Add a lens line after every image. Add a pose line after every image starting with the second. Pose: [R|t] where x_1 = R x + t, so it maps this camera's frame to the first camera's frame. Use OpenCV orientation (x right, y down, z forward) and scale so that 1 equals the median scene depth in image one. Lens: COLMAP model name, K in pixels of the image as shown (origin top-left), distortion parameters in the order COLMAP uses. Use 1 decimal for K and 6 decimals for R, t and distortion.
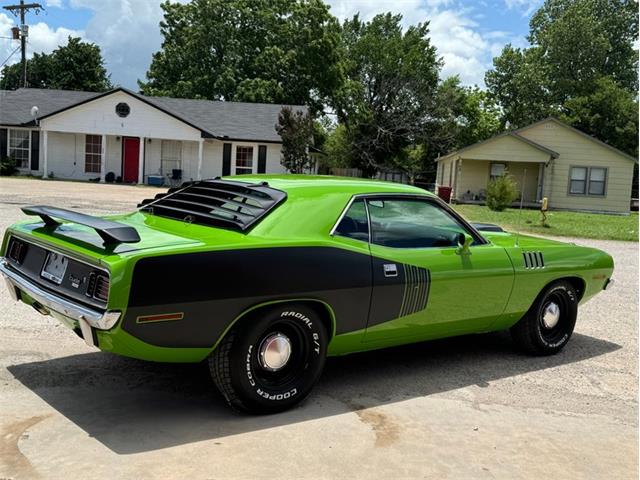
lens RADIAL K [[705.7, 0, 323.2], [0, 705.7, 237.7], [0, 0, 1]] dist [0.201758, -0.443603]
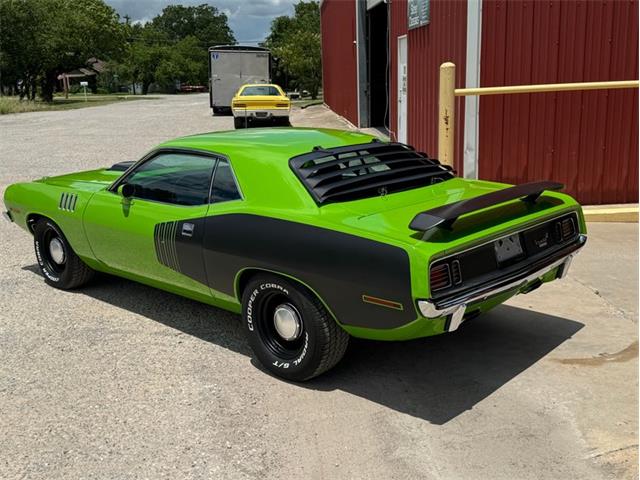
lens RADIAL K [[706.7, 0, 320.0], [0, 706.7, 240.0], [0, 0, 1]] dist [0.201757, -0.452531]
pose [[-0.142537, -0.284786, 0.947935, -0.834455], [0.113560, 0.946684, 0.301486, -0.197561], [-0.983254, 0.150620, -0.102597, 0.892281]]
